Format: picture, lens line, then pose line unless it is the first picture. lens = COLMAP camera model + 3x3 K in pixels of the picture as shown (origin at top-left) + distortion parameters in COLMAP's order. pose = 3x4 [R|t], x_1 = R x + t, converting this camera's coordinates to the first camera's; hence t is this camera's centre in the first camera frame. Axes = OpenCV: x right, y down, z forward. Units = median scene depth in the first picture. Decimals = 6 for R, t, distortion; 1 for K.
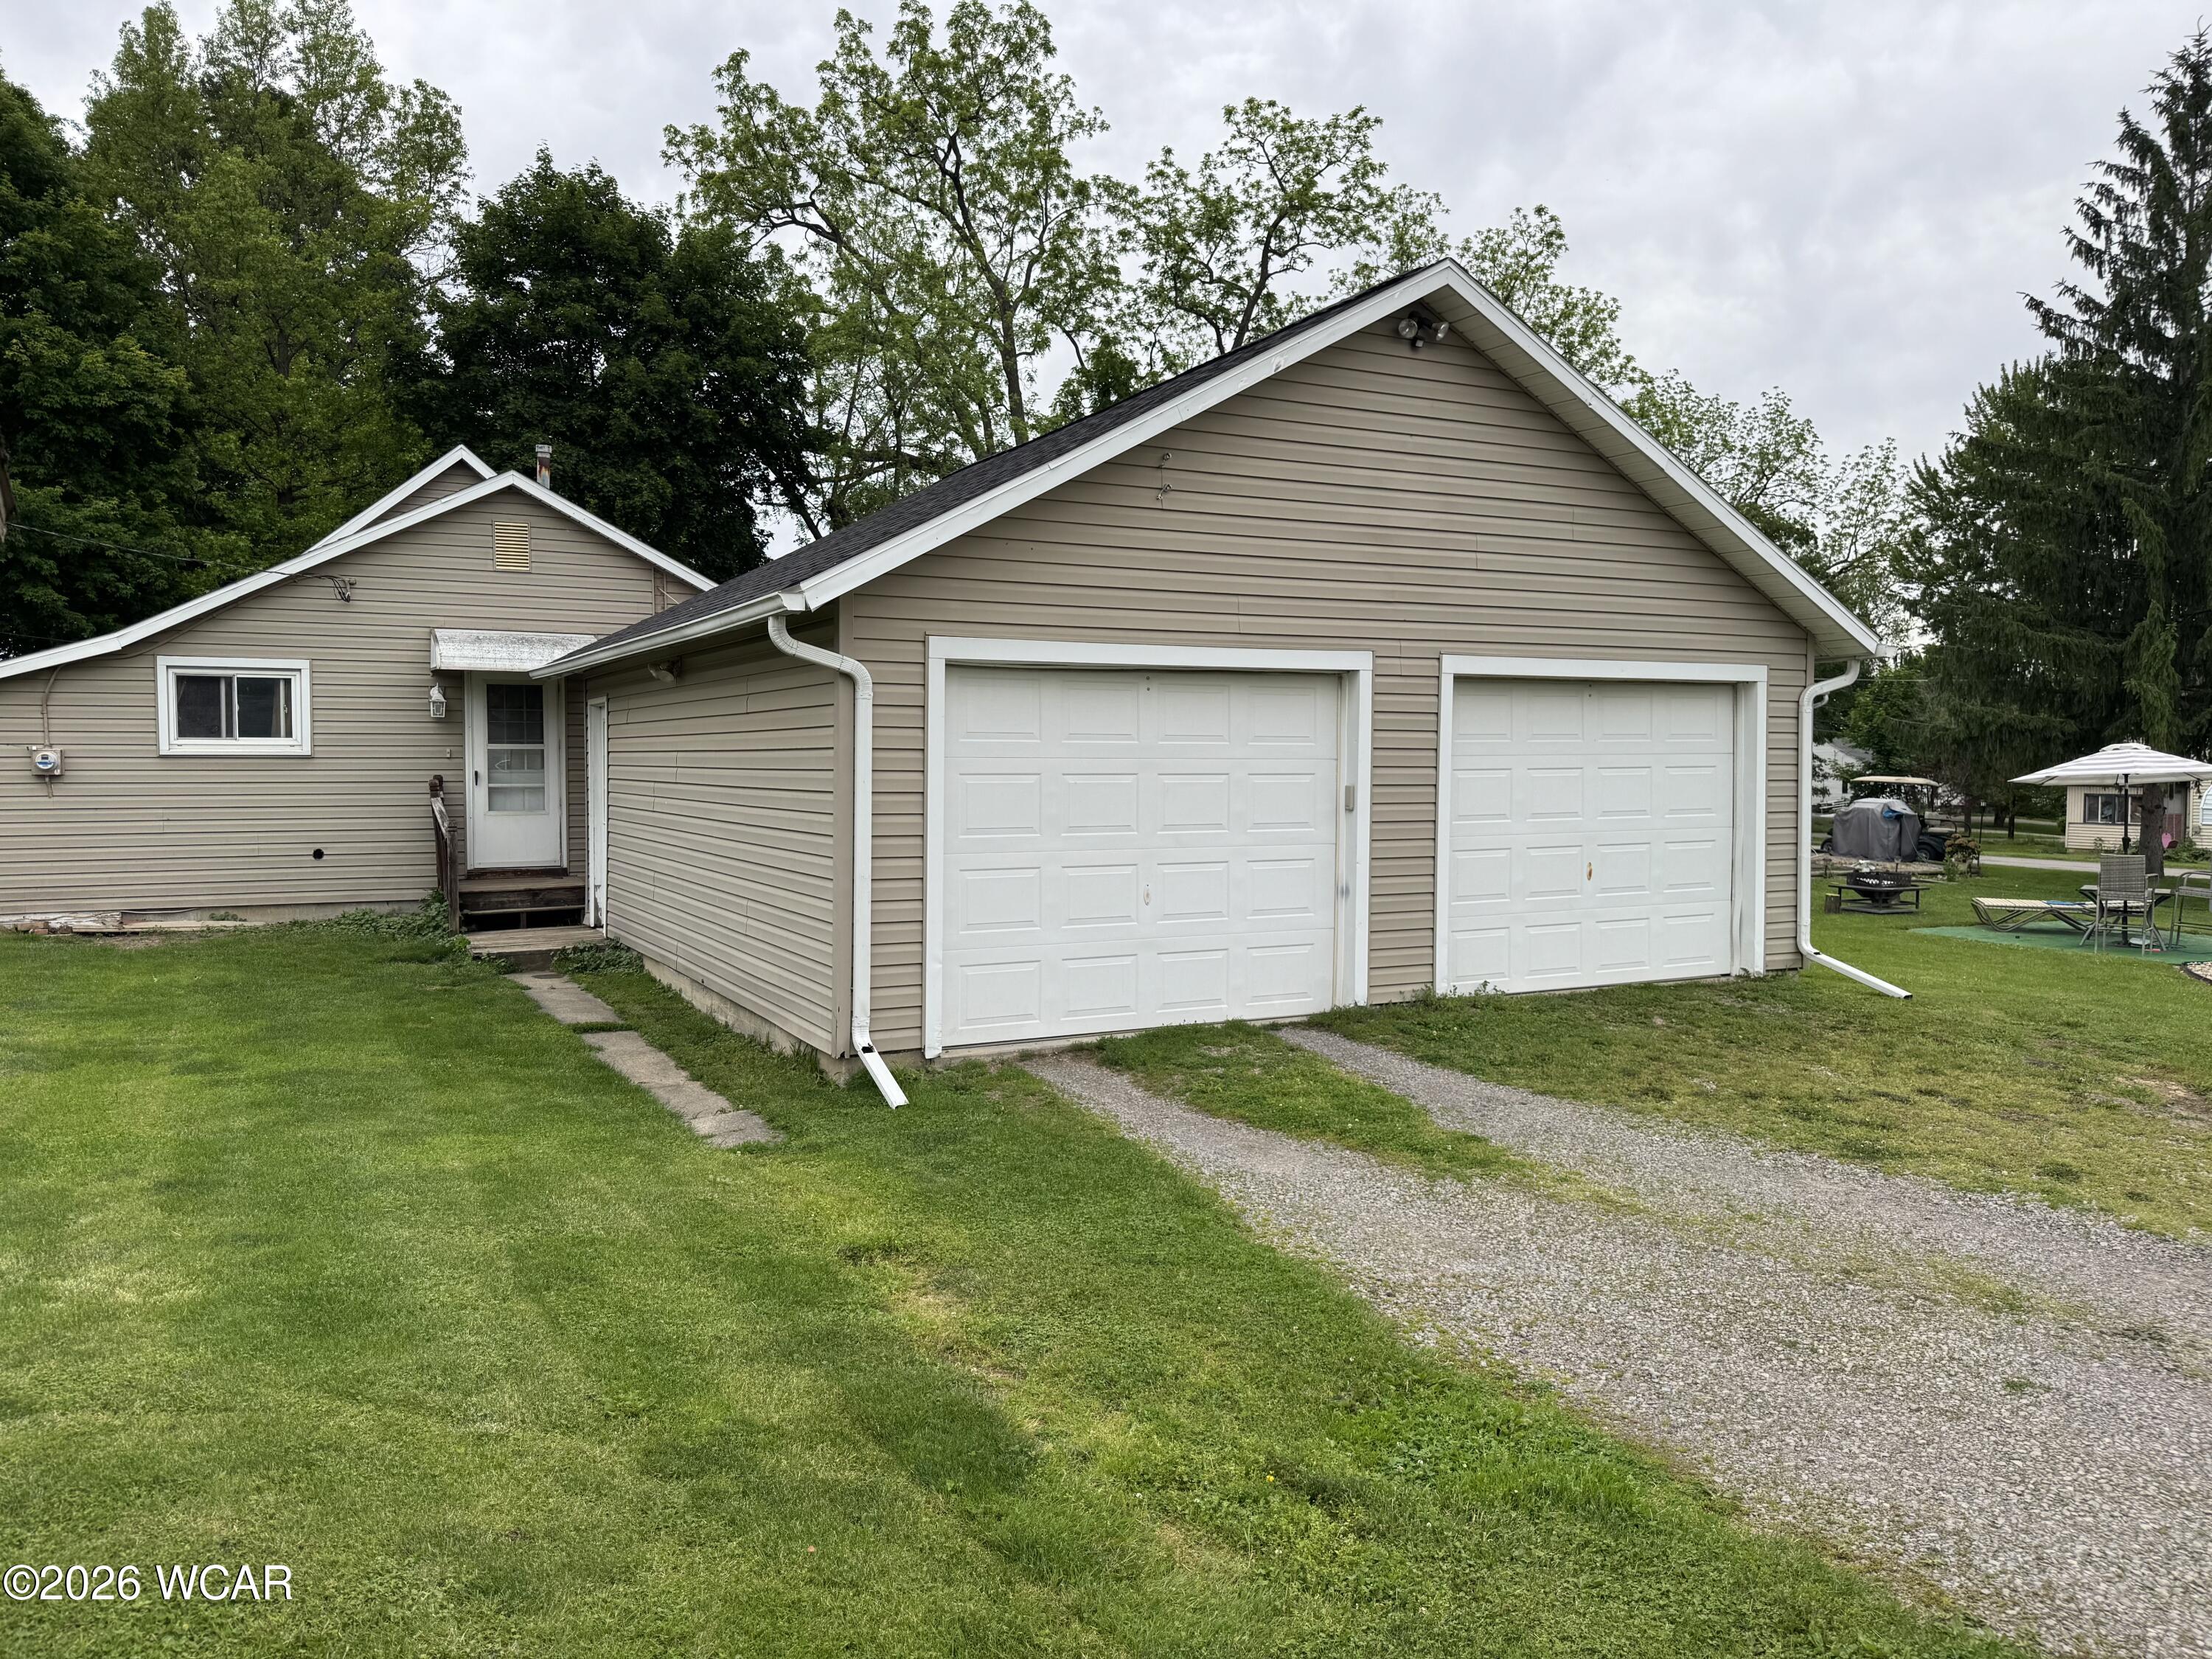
lens RADIAL K [[1532.1, 0, 1106.0], [0, 1532.1, 829.5], [0, 0, 1]] dist [0.032662, -0.045043]
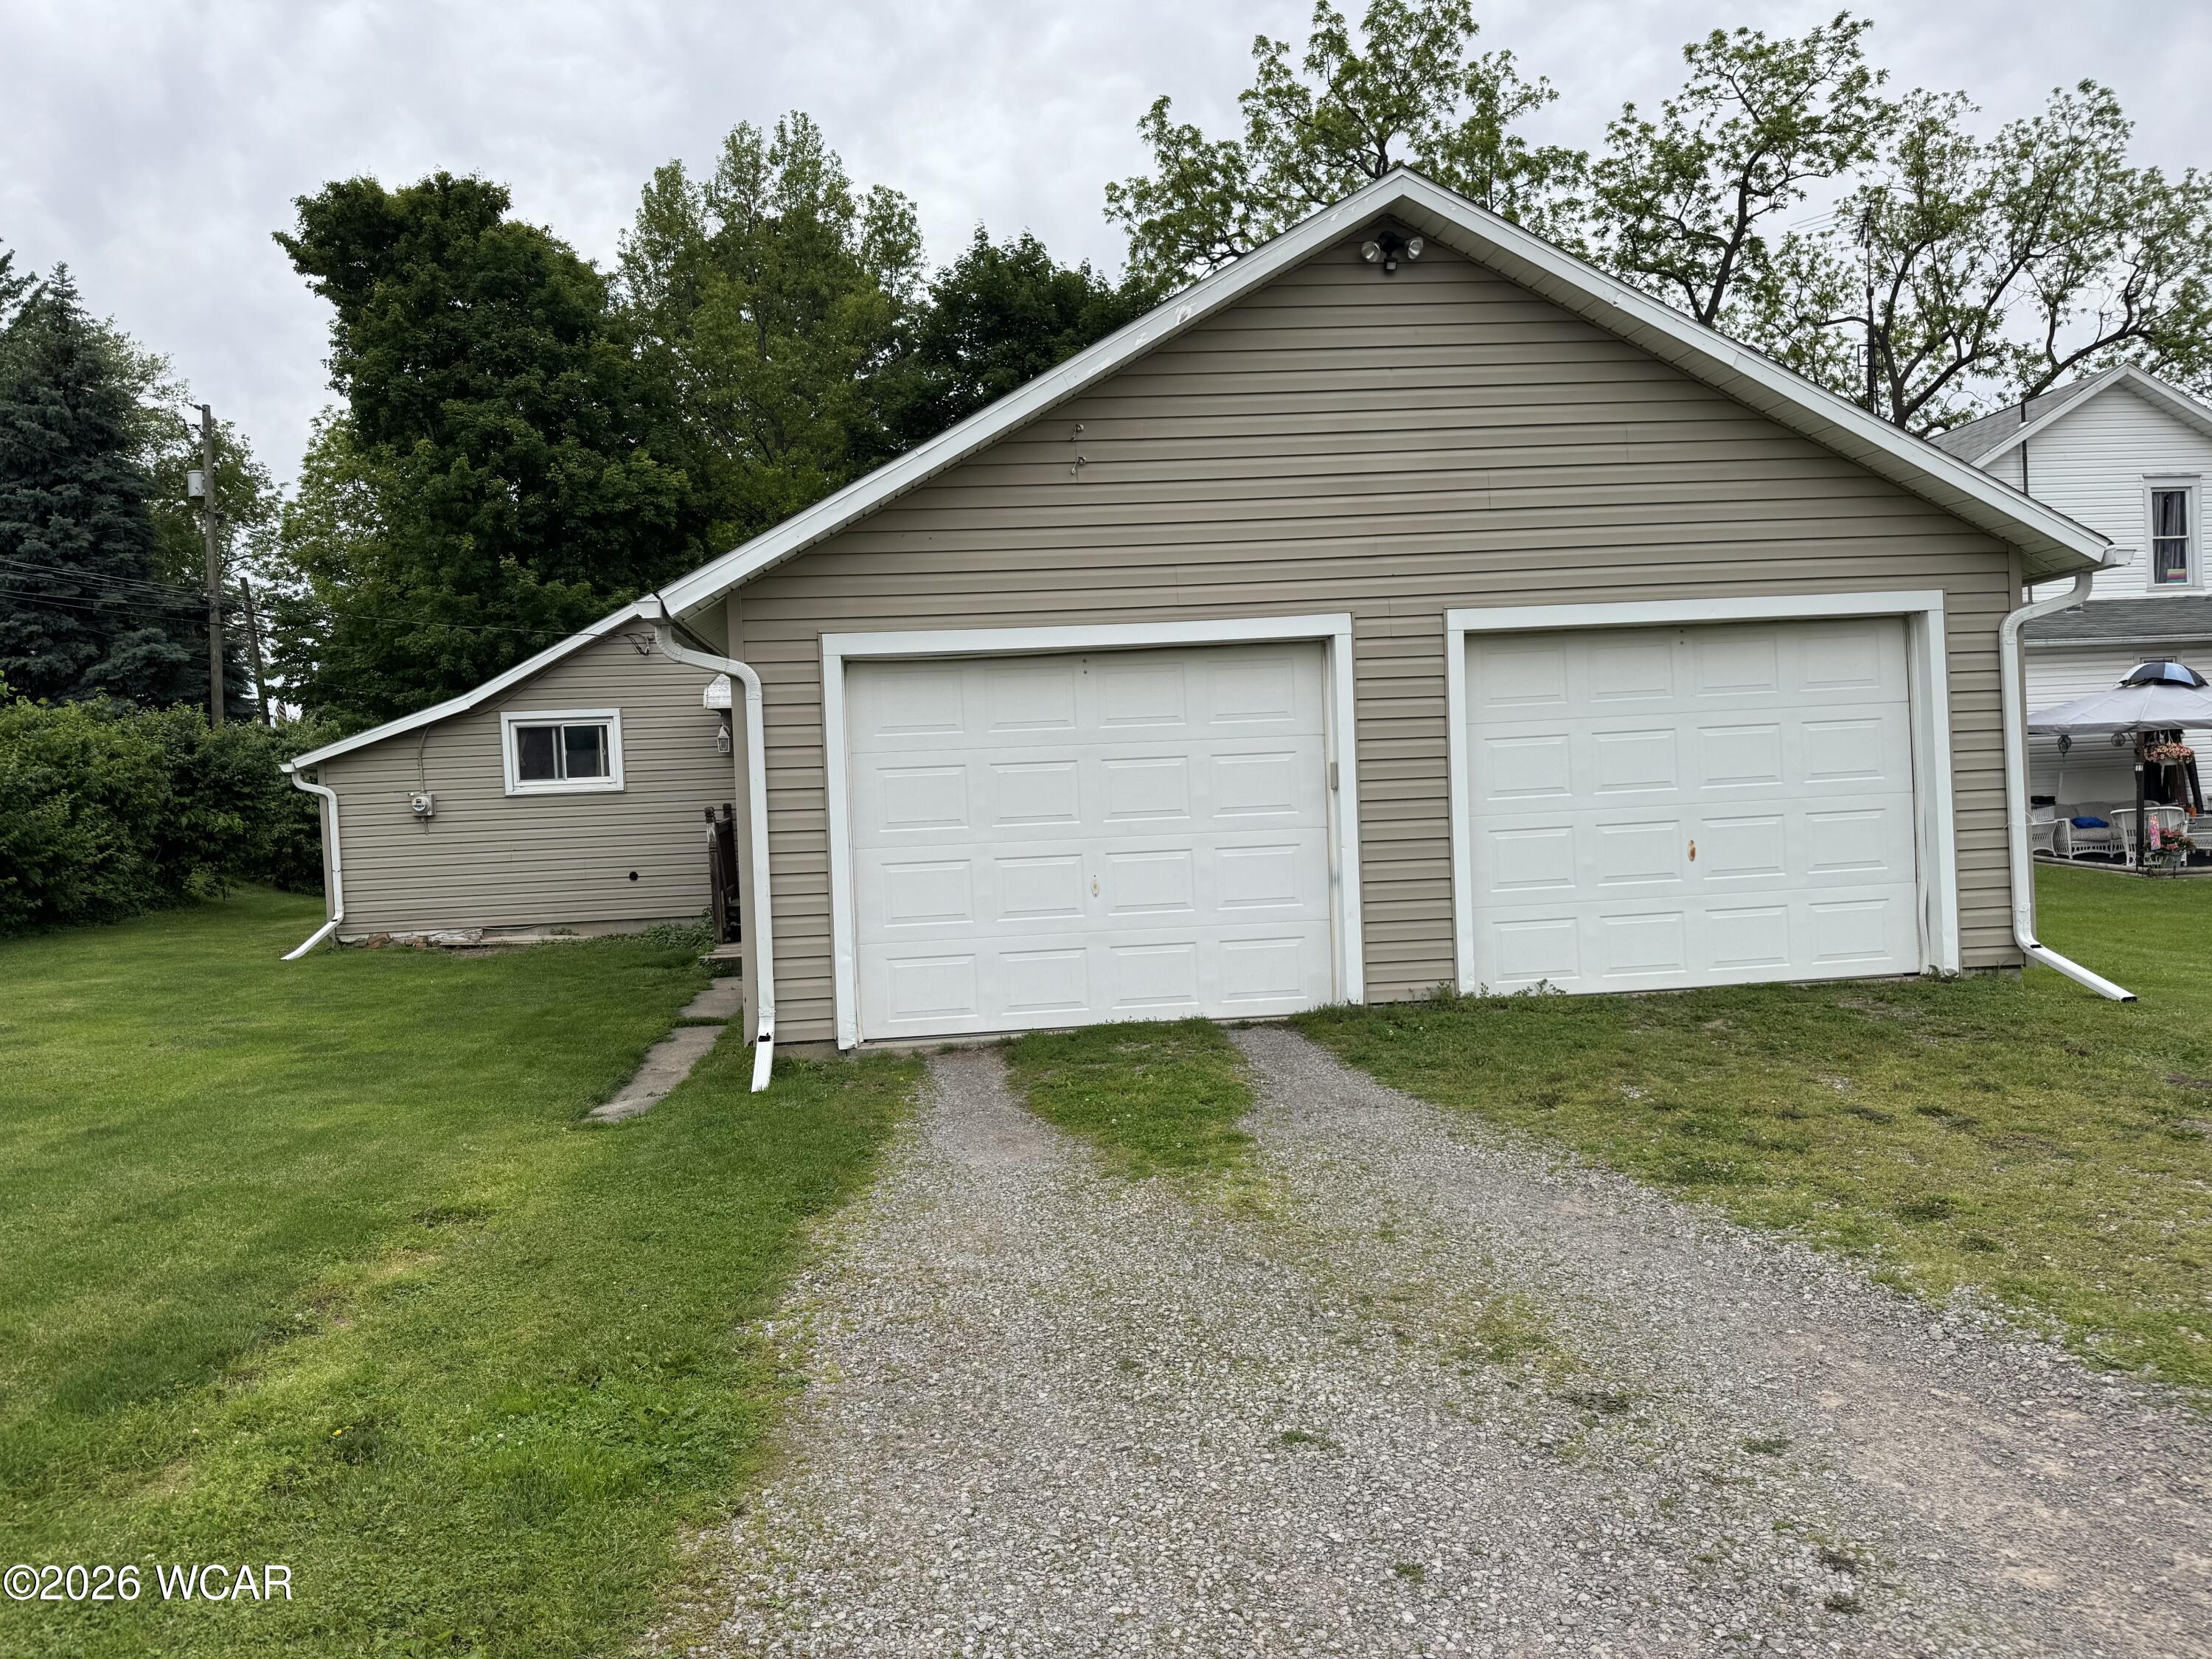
lens RADIAL K [[1535.4, 0, 1105.2], [0, 1535.4, 855.4], [0, 0, 1]] dist [0.004716, -0.012870]
pose [[0.928863, -0.031202, -0.369107, 0.119093], [0.031298, 0.999494, -0.005729, 0.008938], [0.369099, -0.006231, 0.929369, 0.033295]]
